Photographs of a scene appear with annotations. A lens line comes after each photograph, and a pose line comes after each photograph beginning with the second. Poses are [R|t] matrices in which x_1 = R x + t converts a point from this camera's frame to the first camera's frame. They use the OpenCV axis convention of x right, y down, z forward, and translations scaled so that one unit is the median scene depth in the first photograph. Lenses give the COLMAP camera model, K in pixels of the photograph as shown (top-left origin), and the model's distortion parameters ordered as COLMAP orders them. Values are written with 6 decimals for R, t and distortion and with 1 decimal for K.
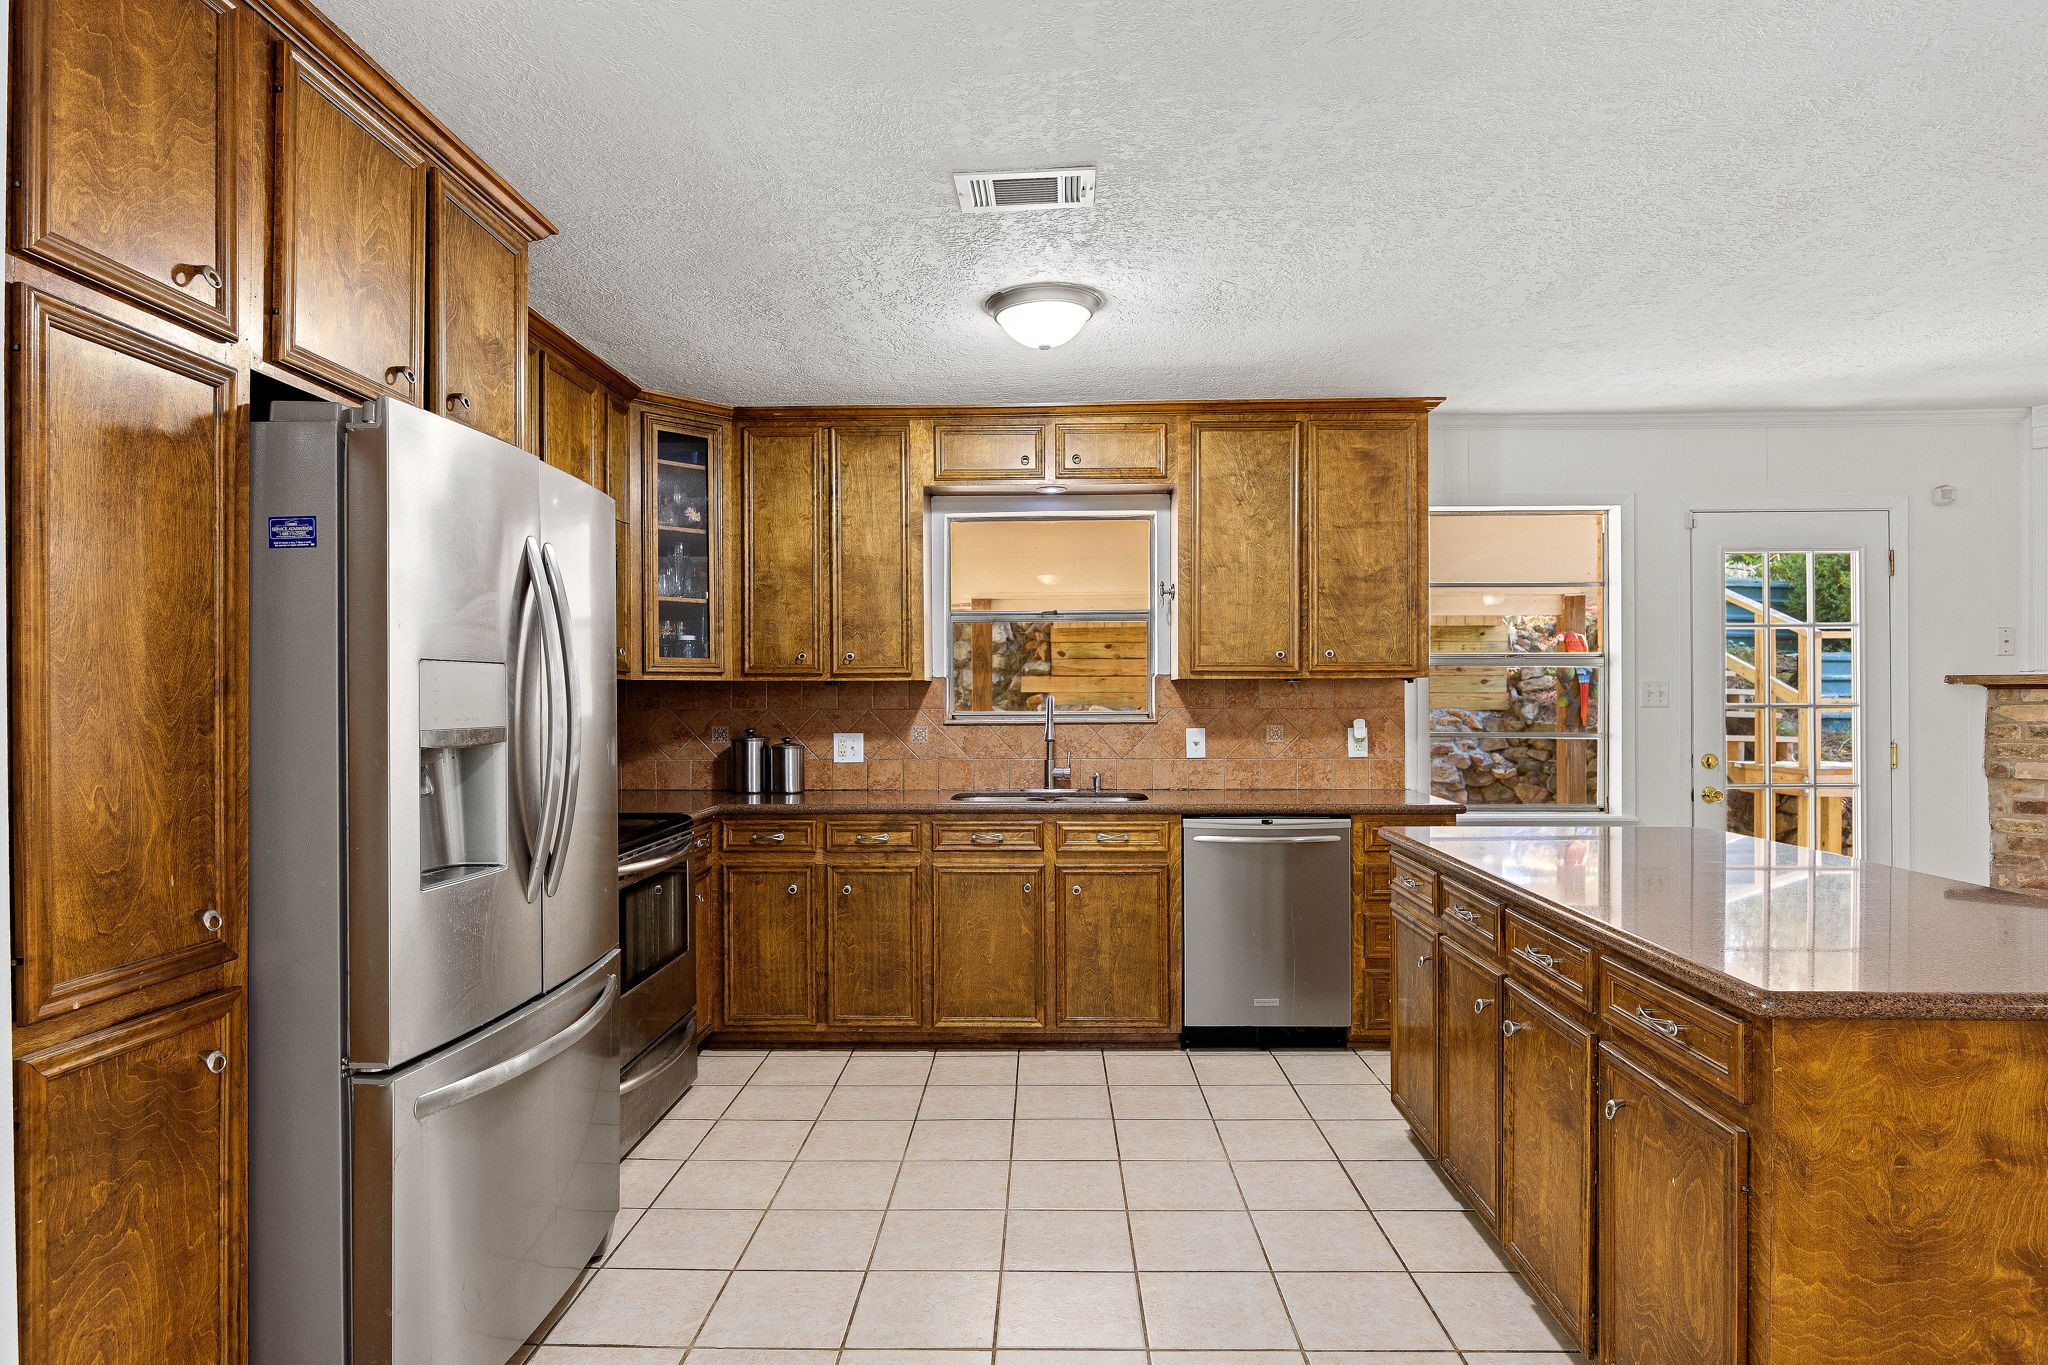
lens RADIAL K [[1123.0, 0, 1026.3], [0, 1123.0, 702.2], [0, 0, 1]] dist [-0.001180, -0.002554]
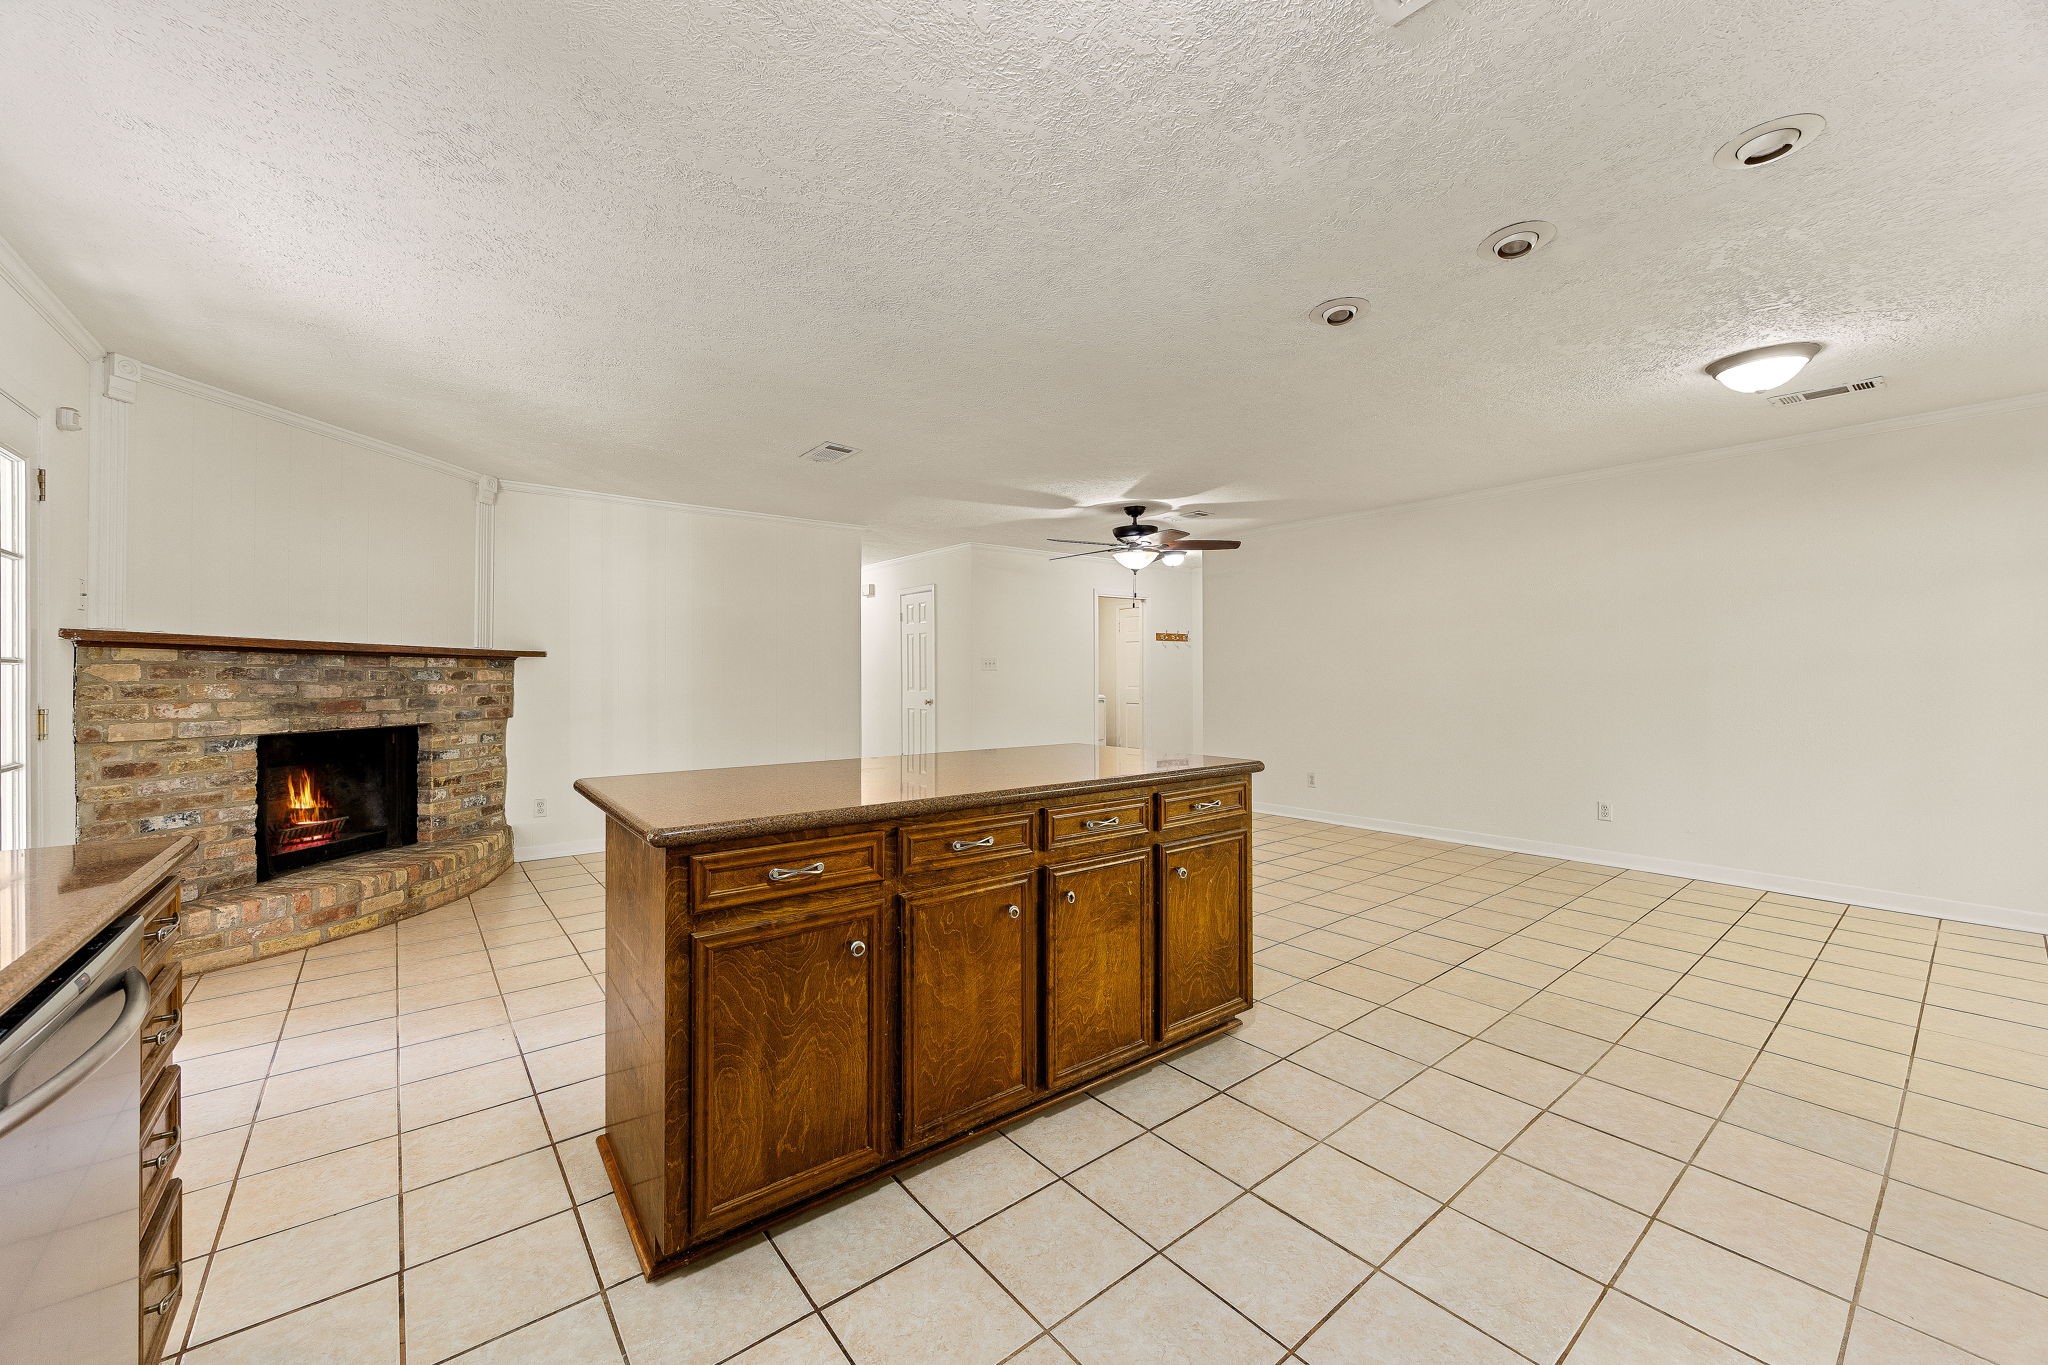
lens RADIAL K [[783.5, 0, 1023.3], [0, 783.5, 673.4], [0, 0, 1]] dist [-0.004263, 0.000502]
pose [[-0.646171, 0.010282, 0.763123, -0.113656], [0.011900, 0.999923, -0.003396, 0.022705], [-0.763100, 0.006887, -0.646244, 0.868450]]
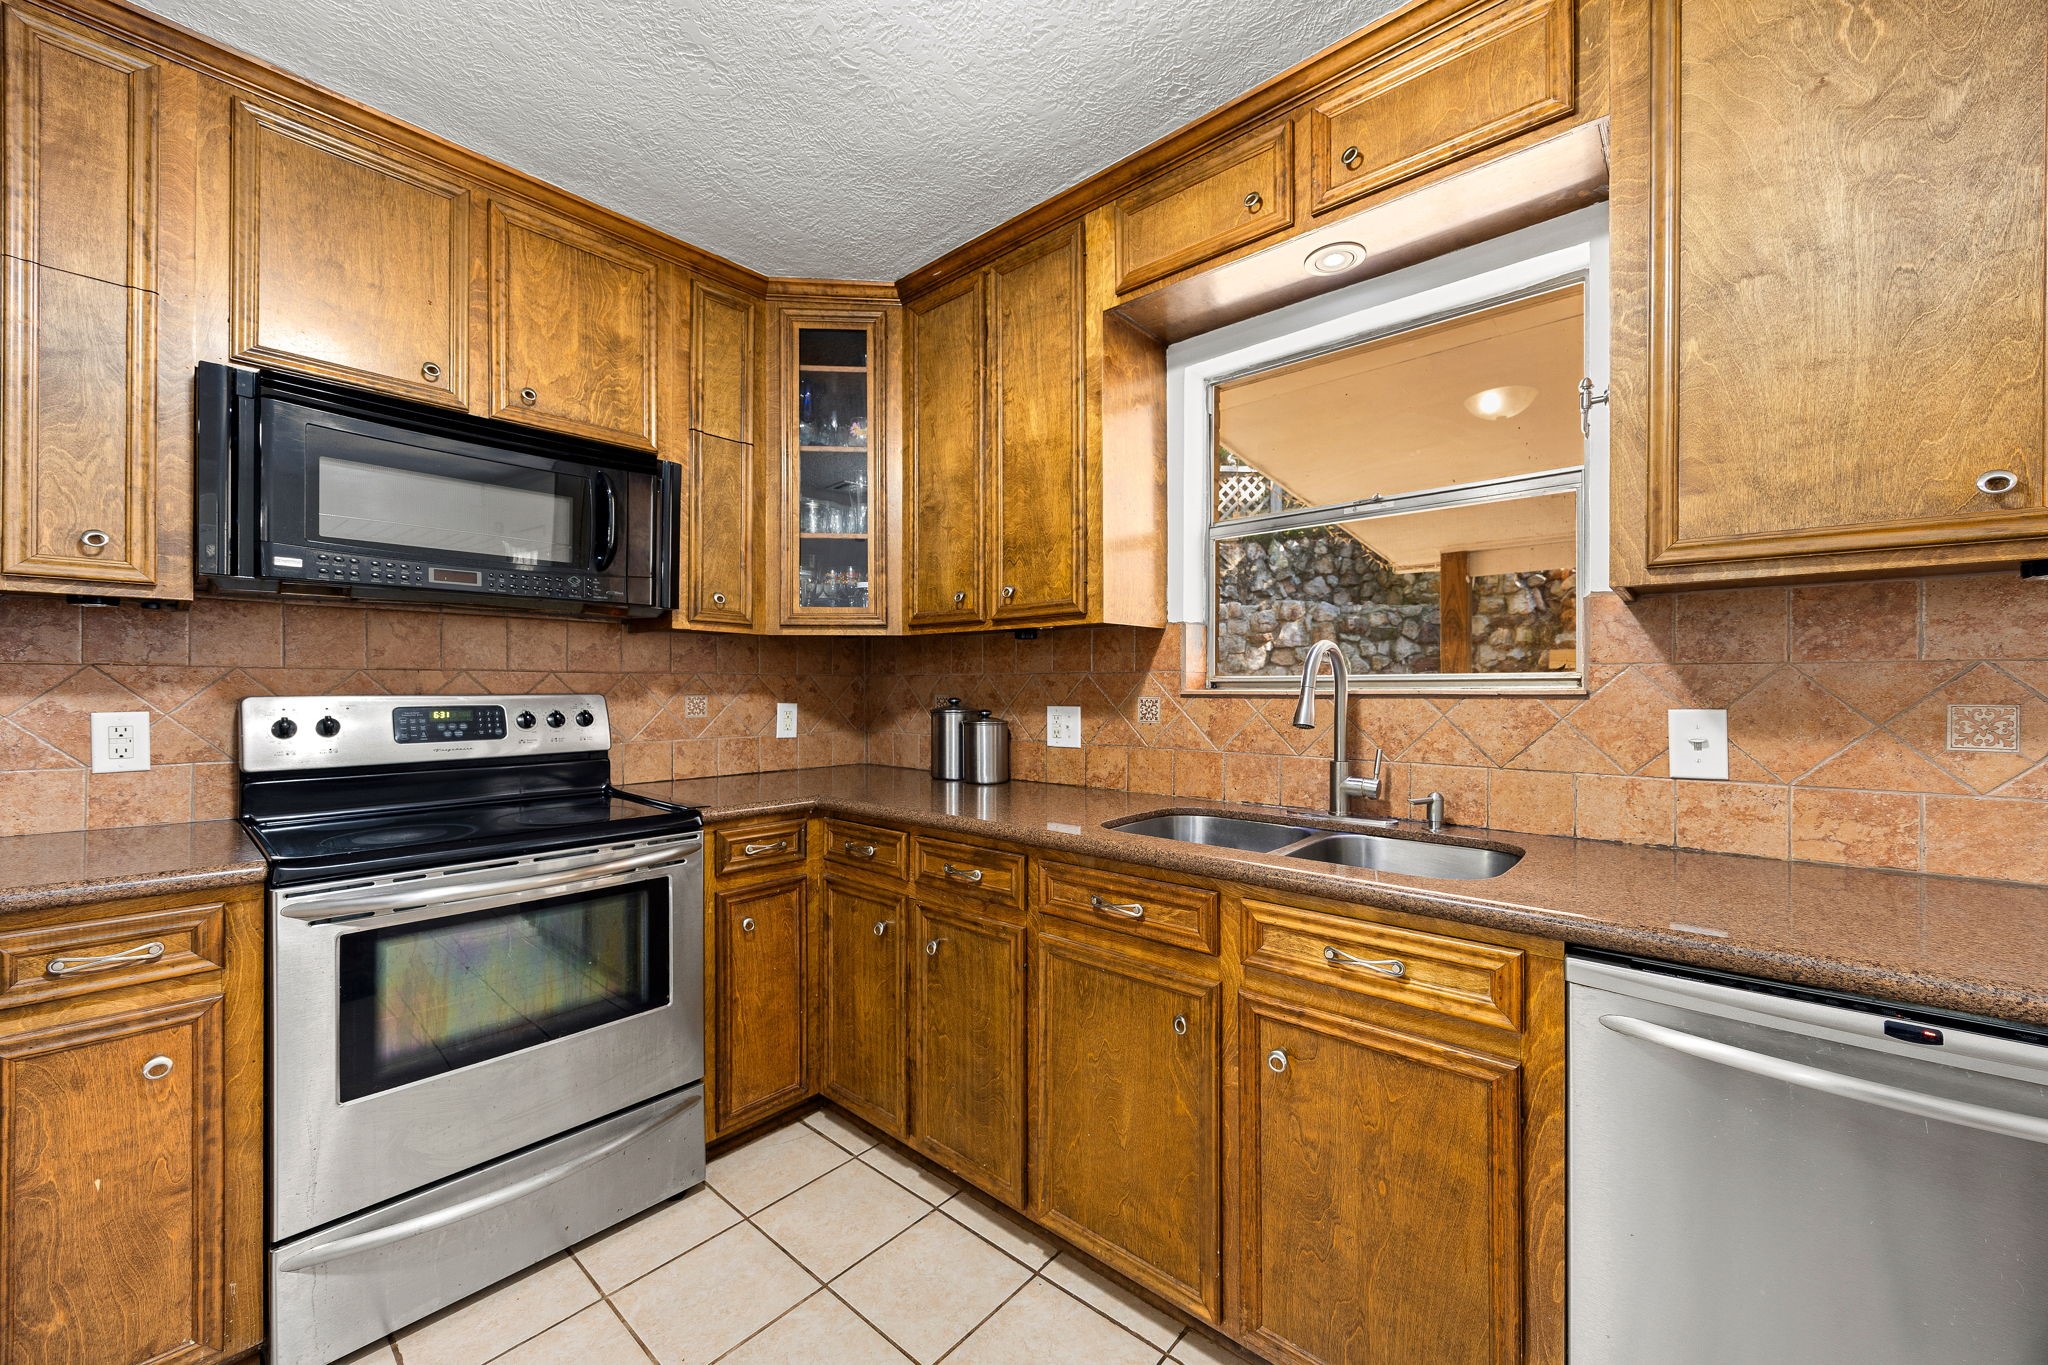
lens RADIAL K [[783.5, 0, 1015.5], [0, 783.5, 686.3], [0, 0, 1]] dist [-0.004263, 0.000502]
pose [[0.765529, 0.002906, -0.643395, 0.153602], [-0.005619, 0.999982, -0.002169, 0.017612], [0.643377, 0.005276, 0.765531, 0.644063]]
